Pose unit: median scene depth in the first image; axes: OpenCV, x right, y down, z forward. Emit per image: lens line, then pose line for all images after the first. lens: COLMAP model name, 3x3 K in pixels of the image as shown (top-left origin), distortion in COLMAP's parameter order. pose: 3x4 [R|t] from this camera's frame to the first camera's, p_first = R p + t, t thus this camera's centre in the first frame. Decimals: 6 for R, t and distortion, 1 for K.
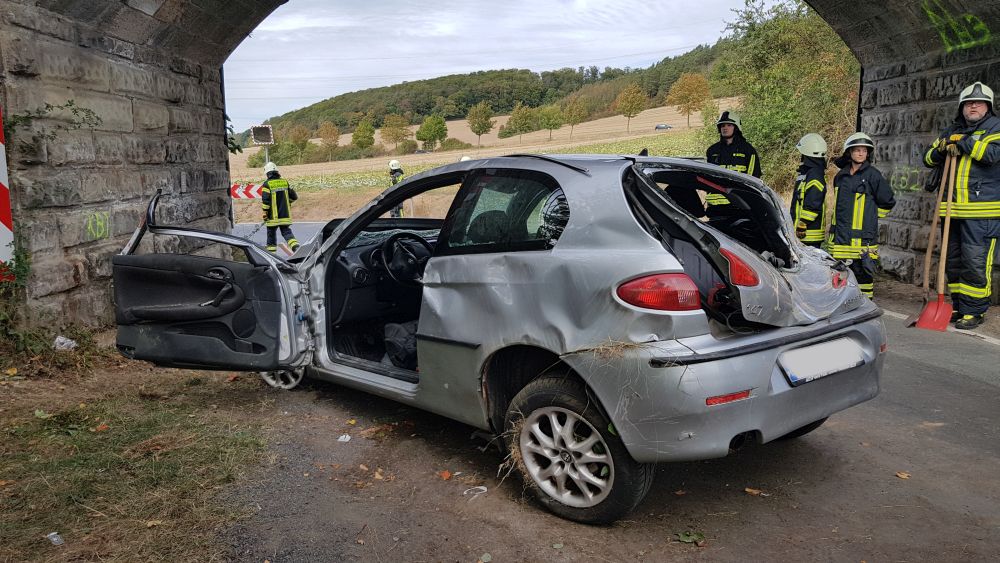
lens RADIAL K [[776.2, 0, 503.0], [0, 776.2, 285.9], [0, 0, 1]] dist [0.111623, -0.197957]
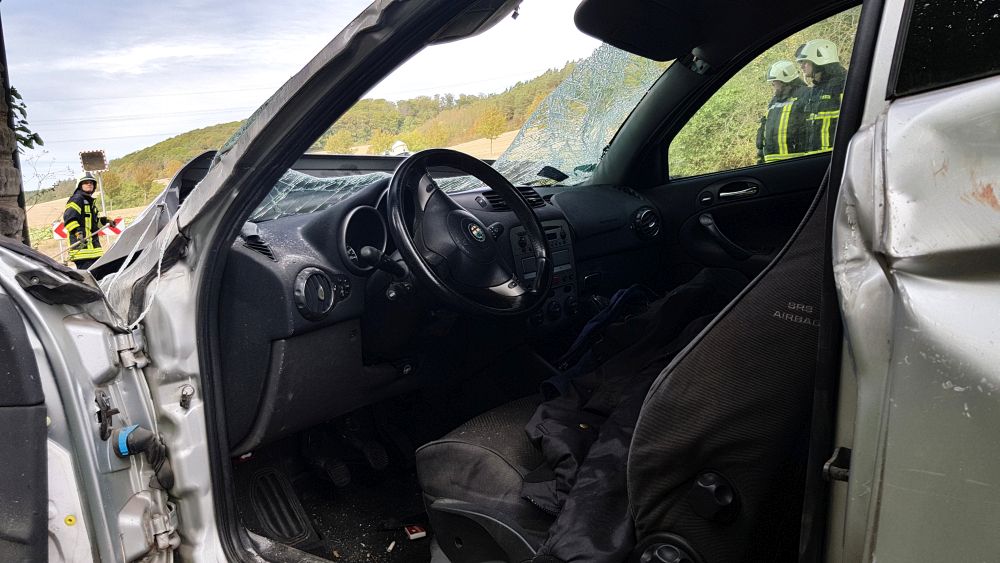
lens RADIAL K [[776.2, 0, 503.0], [0, 776.2, 285.9], [0, 0, 1]] dist [0.111623, -0.197957]
pose [[0.983473, -0.080039, 0.162404, -0.158080], [0.086121, 0.995810, -0.030755, 0.000608], [-0.159261, 0.044233, 0.986245, 0.669764]]
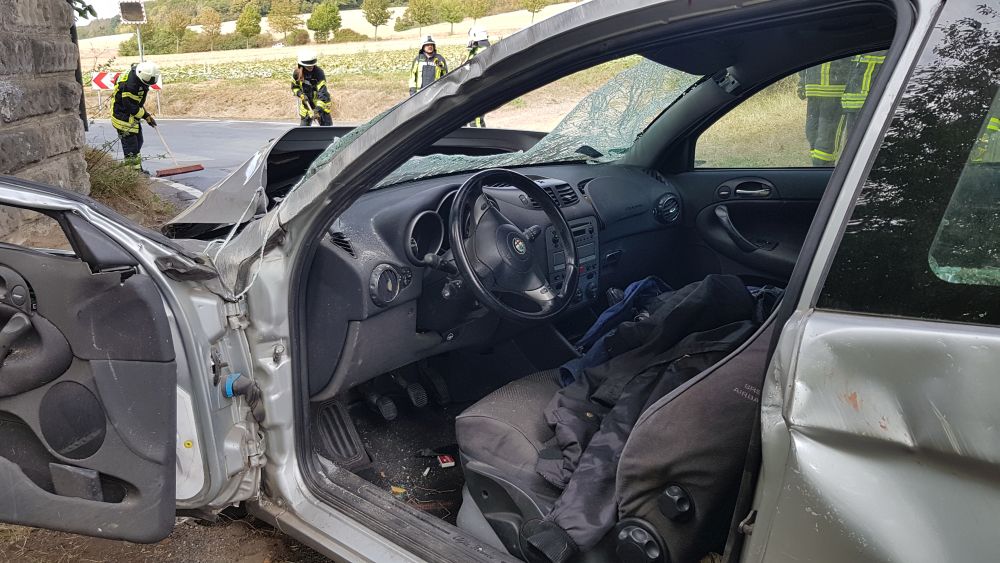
lens RADIAL K [[776.2, 0, 503.0], [0, 776.2, 285.9], [0, 0, 1]] dist [0.111623, -0.197957]
pose [[0.991775, -0.011602, 0.127466, -0.172517], [-0.004312, 0.992289, 0.123869, -0.059262], [-0.127921, -0.123400, 0.984078, 0.603973]]
